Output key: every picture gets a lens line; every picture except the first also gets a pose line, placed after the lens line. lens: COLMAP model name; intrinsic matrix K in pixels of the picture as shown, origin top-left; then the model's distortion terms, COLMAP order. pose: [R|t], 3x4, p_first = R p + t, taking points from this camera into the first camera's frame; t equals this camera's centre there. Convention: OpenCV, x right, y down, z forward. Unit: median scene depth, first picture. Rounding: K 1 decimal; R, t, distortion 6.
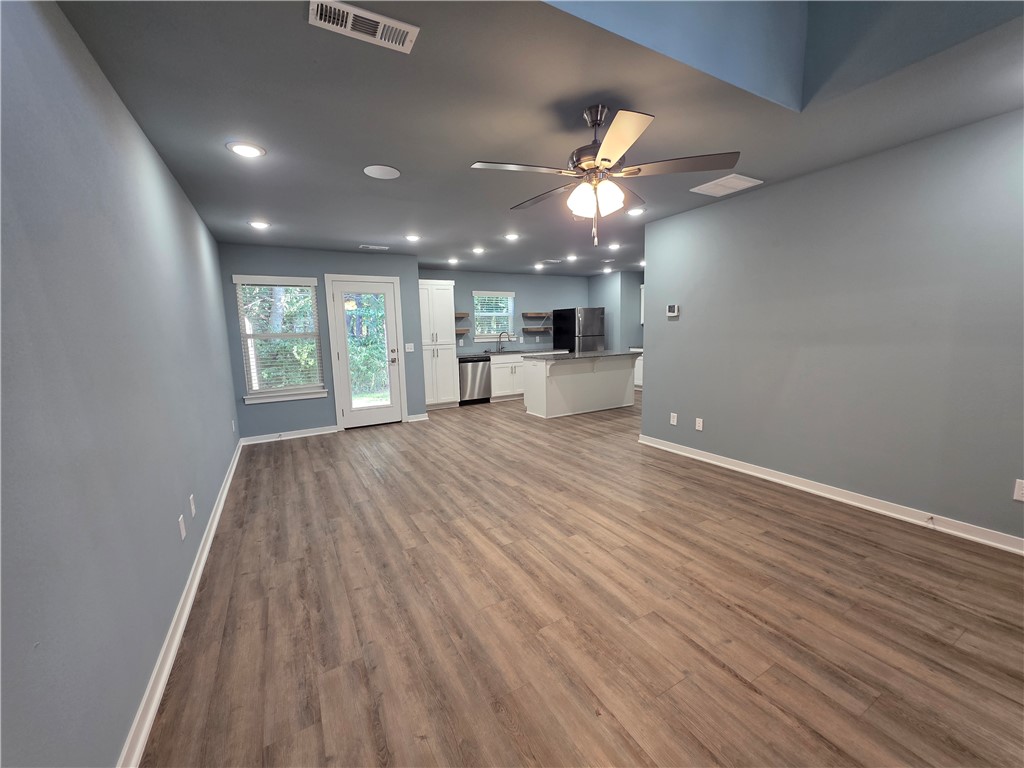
lens RADIAL K [[407.9, 0, 512.0], [0, 407.9, 384.0], [0, 0, 1]] dist [0.001117, 0.000124]
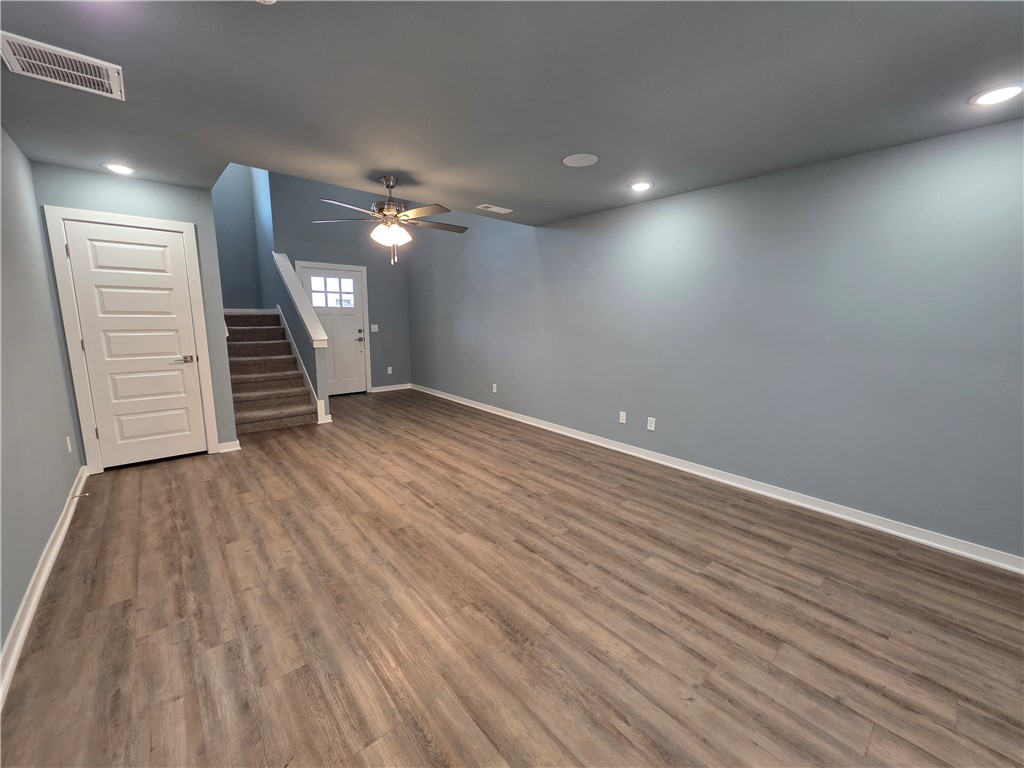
lens RADIAL K [[407.9, 0, 512.0], [0, 407.9, 384.0], [0, 0, 1]] dist [0.001117, 0.000124]
pose [[-0.980011, 0.046405, -0.193456, 0.057246], [-0.014164, 0.953672, 0.300514, -0.268207], [0.198439, 0.297247, -0.933952, 1.882457]]
